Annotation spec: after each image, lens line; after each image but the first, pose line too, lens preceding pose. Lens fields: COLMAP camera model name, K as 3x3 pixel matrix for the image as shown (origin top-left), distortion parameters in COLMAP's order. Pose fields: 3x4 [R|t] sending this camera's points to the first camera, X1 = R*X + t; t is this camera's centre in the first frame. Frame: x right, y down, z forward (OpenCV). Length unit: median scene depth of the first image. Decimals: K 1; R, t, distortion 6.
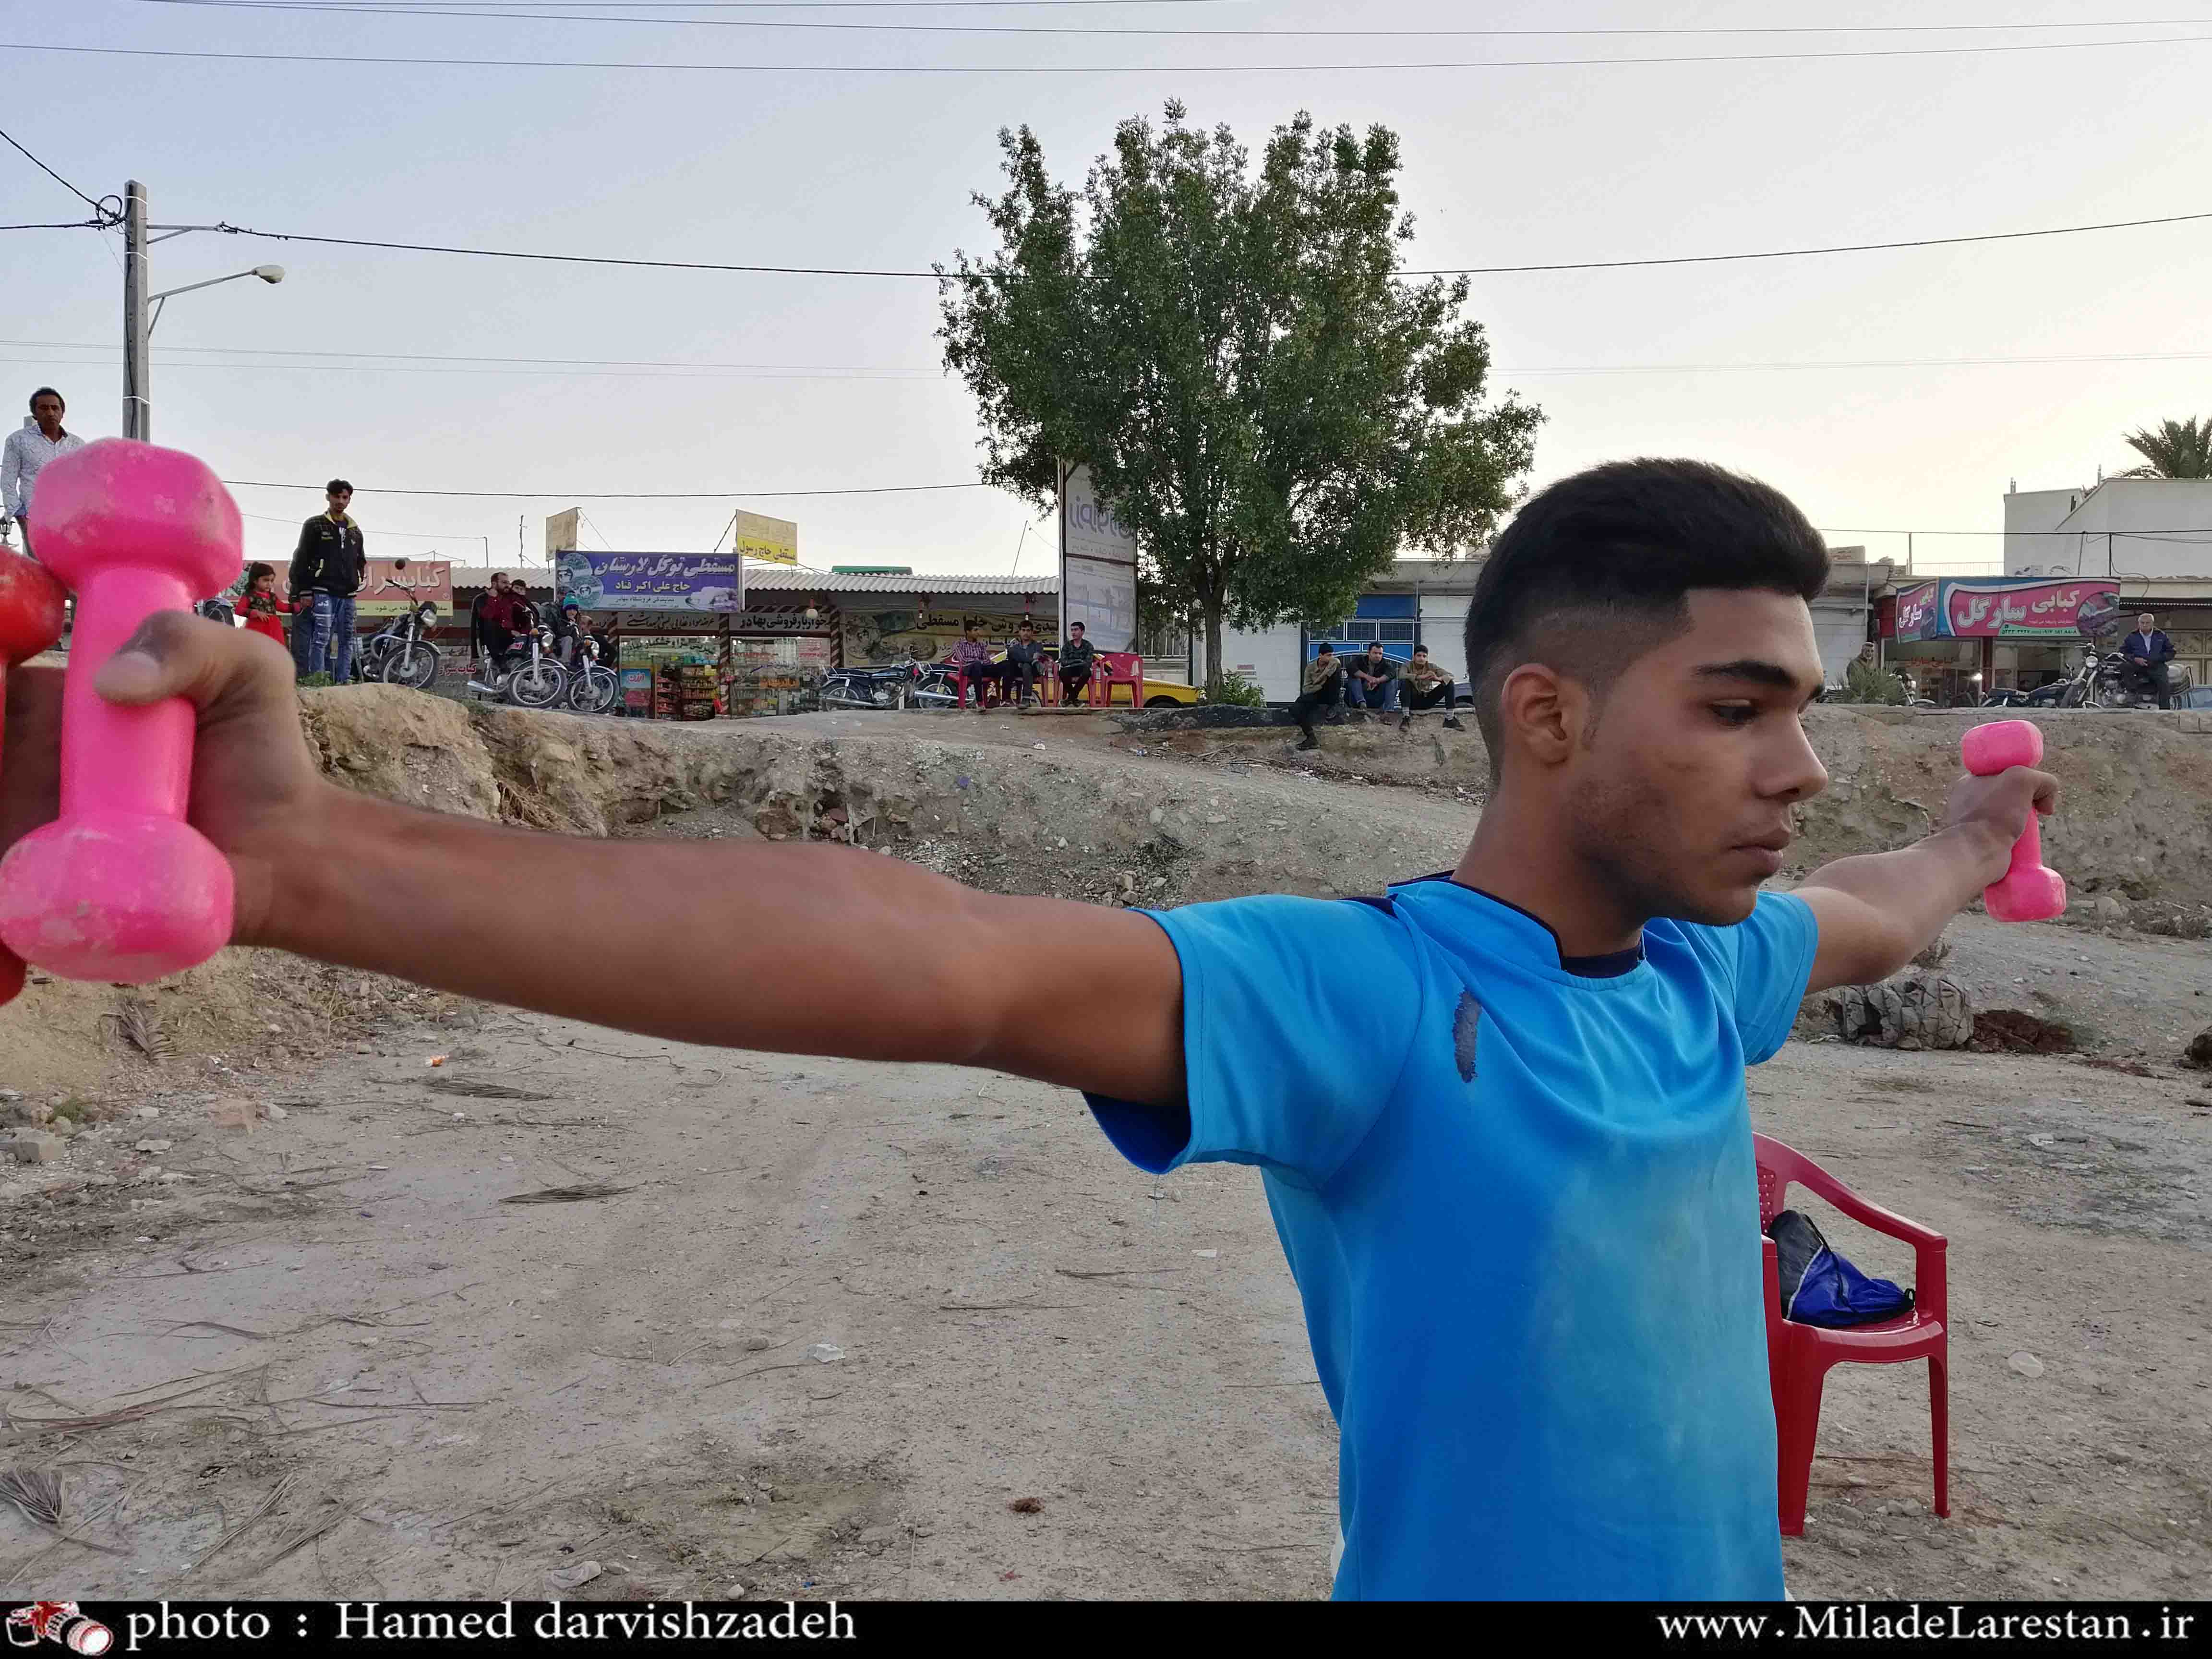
lens RADIAL K [[1673.0, 0, 1097.1], [0, 1673.0, 834.6], [0, 0, 1]] dist [0.054340, -0.073619]
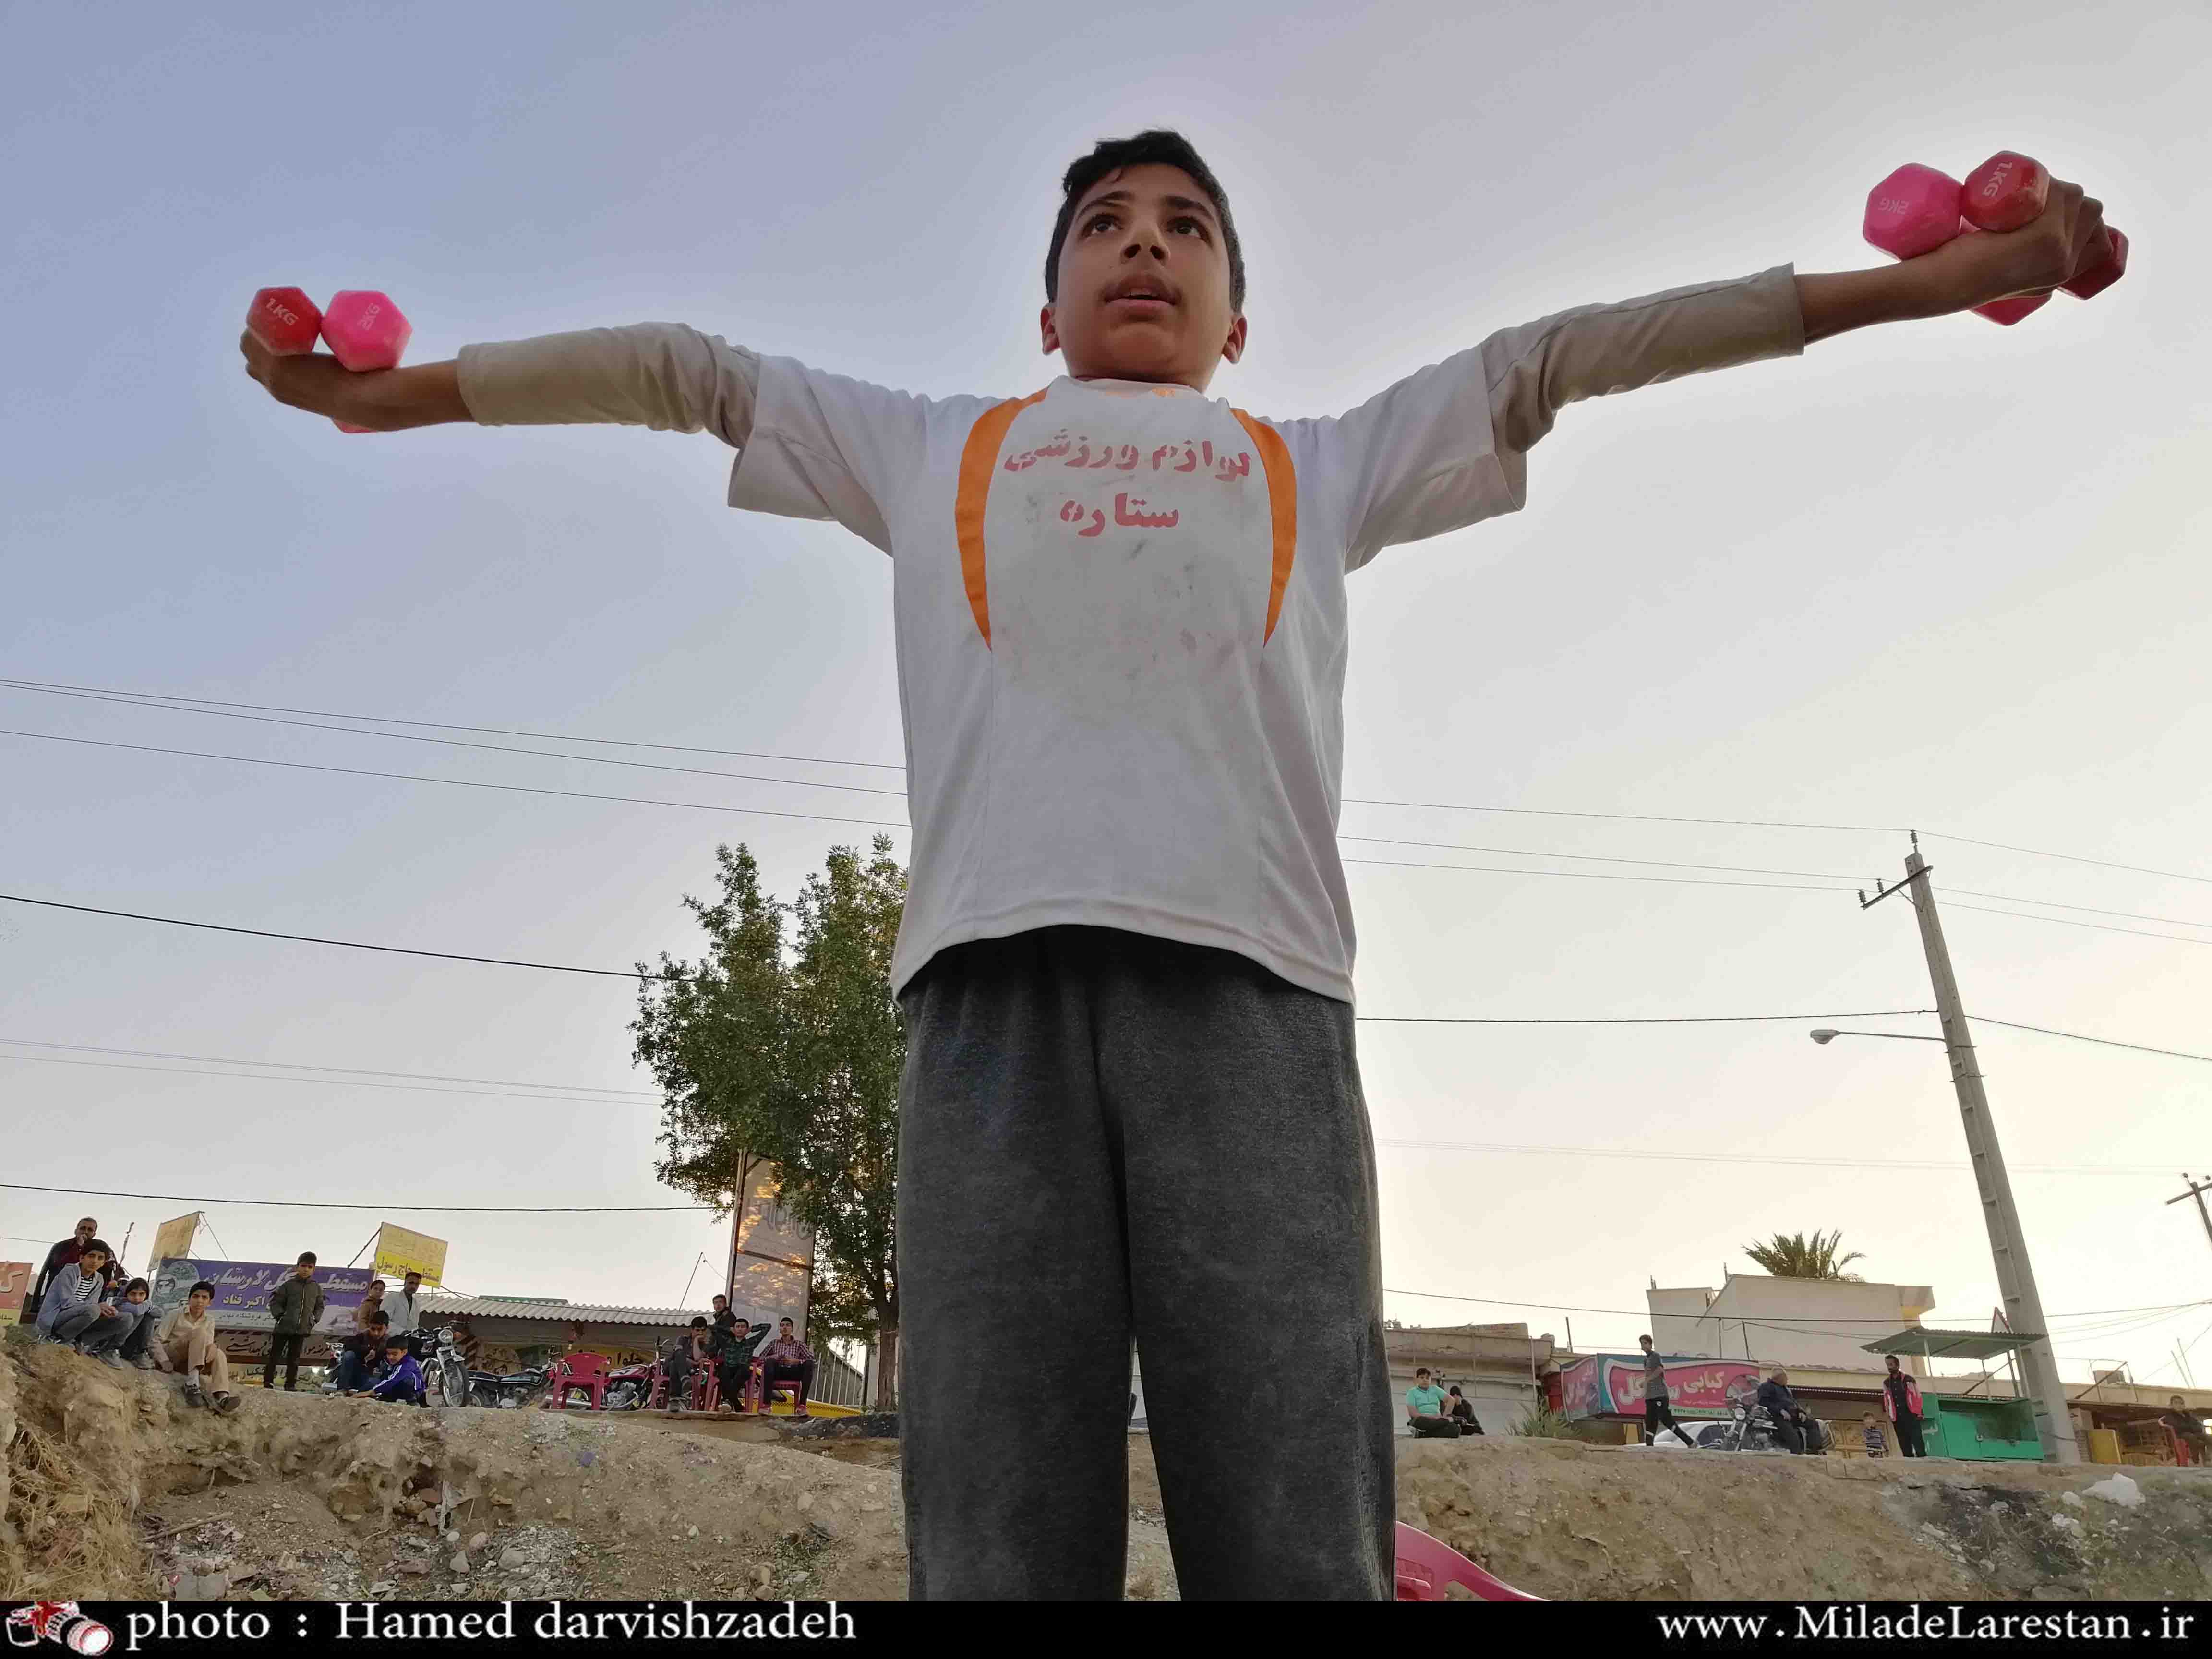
lens RADIAL K [[1673.0, 0, 1110.9], [0, 1673.0, 815.8], [0, 0, 1]] dist [0.054340, -0.073619]
pose [[0.981808, 0.092944, 0.165574, 0.009166], [-0.007239, 0.889694, -0.456501, 0.051986], [-0.189739, 0.446997, 0.874181, 0.012033]]
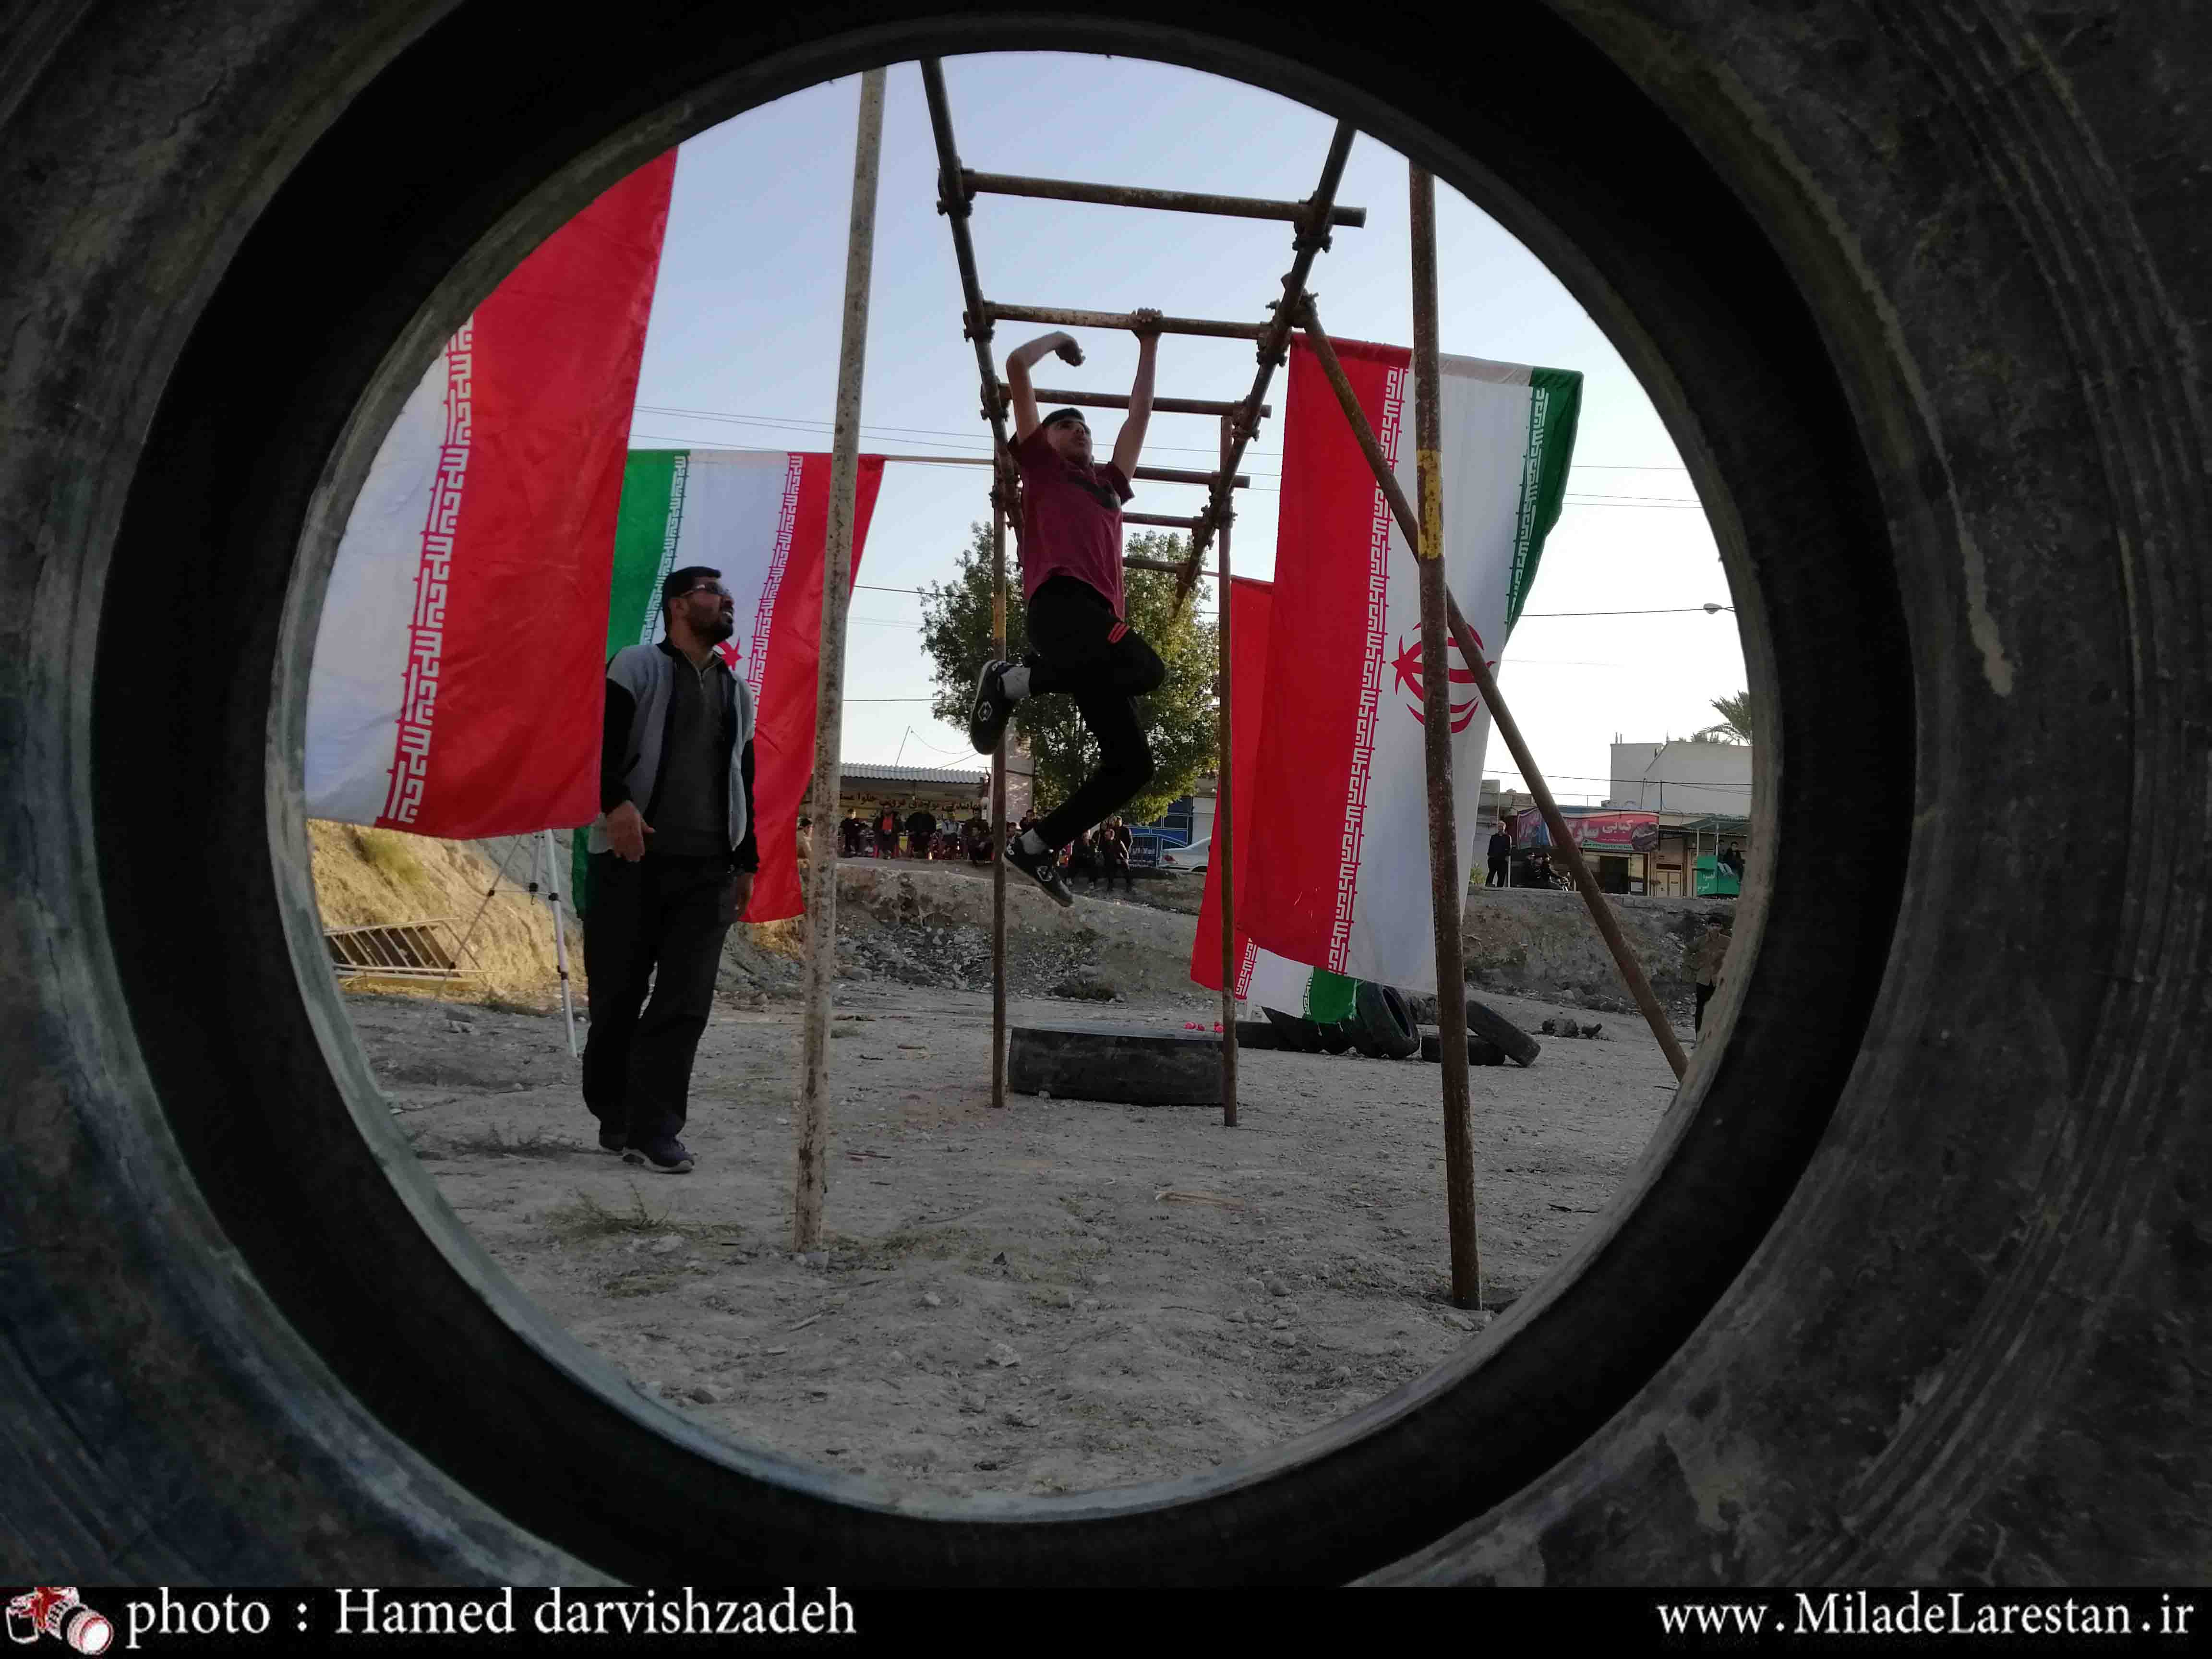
lens RADIAL K [[1673.0, 0, 1127.1], [0, 1673.0, 746.9], [0, 0, 1]] dist [0.054340, -0.073619]
pose [[0.984949, 0.058376, 0.162691, -0.170415], [-0.032528, 0.987025, -0.157234, 0.068144], [-0.169758, 0.149576, 0.974068, -0.655228]]
